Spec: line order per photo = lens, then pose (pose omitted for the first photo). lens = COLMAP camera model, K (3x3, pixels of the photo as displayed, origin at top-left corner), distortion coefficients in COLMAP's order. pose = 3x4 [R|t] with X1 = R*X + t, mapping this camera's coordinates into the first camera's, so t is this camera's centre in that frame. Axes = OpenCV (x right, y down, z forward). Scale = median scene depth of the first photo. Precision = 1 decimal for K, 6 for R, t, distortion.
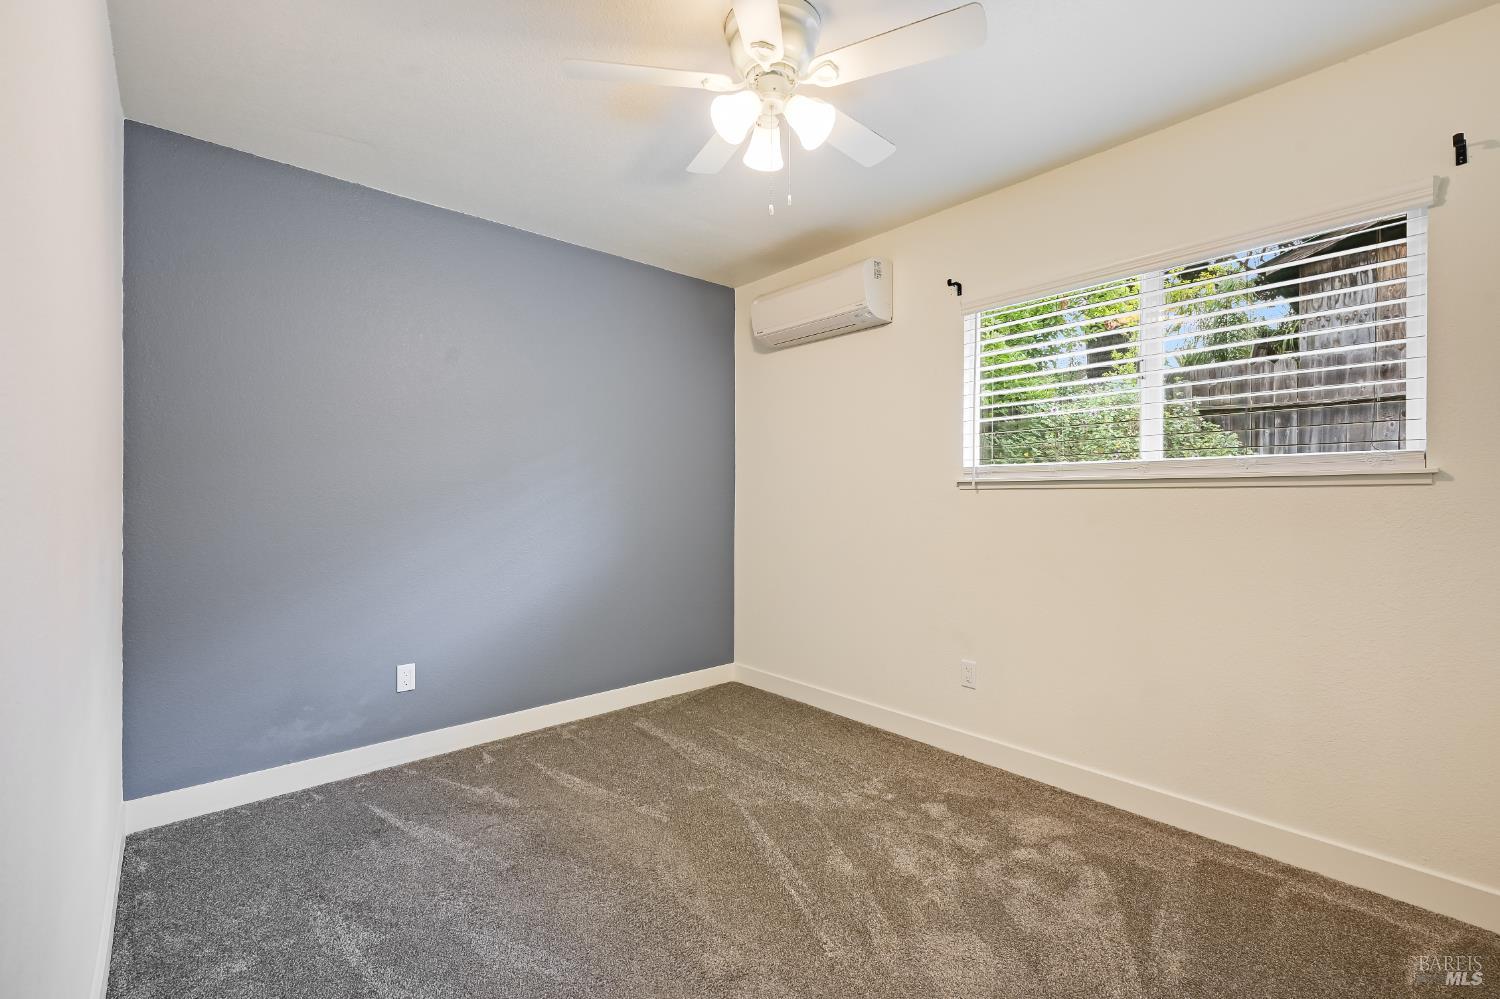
lens RADIAL K [[643.0, 0, 753.0], [0, 643.0, 493.3], [0, 0, 1]] dist [0.002661, 0.000100]
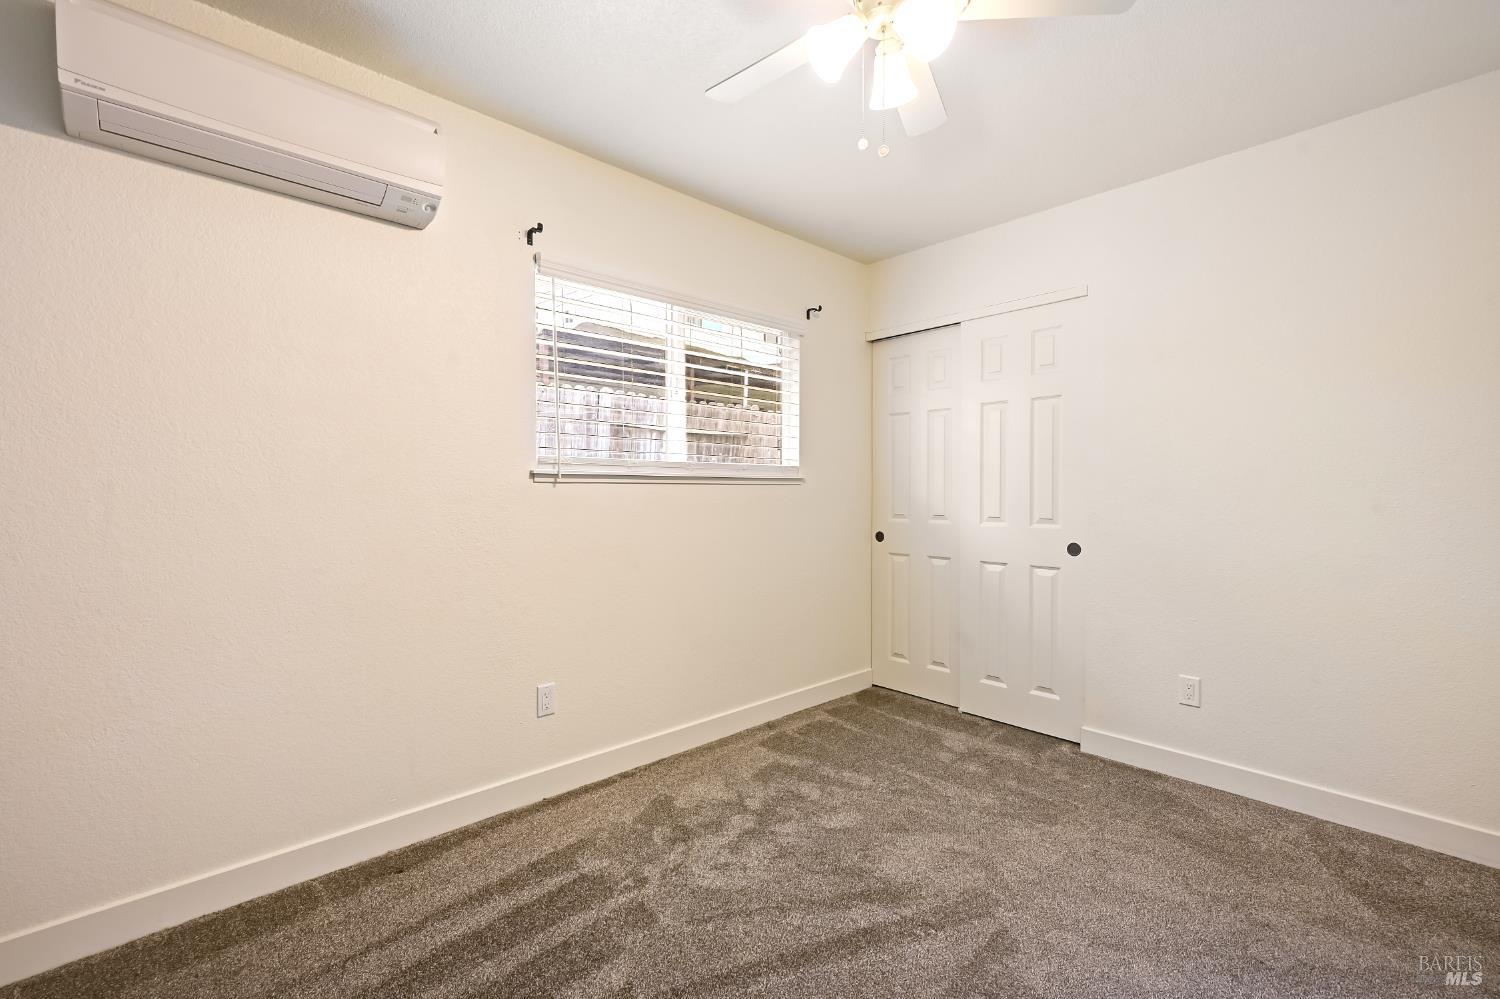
lens RADIAL K [[643.0, 0, 753.0], [0, 643.0, 493.3], [0, 0, 1]] dist [0.002661, 0.000100]
pose [[-0.022985, -0.004276, 0.999727, -0.765754], [-0.005400, 0.999977, 0.004153, 0.004376], [-0.999721, -0.005303, -0.023007, 1.102545]]
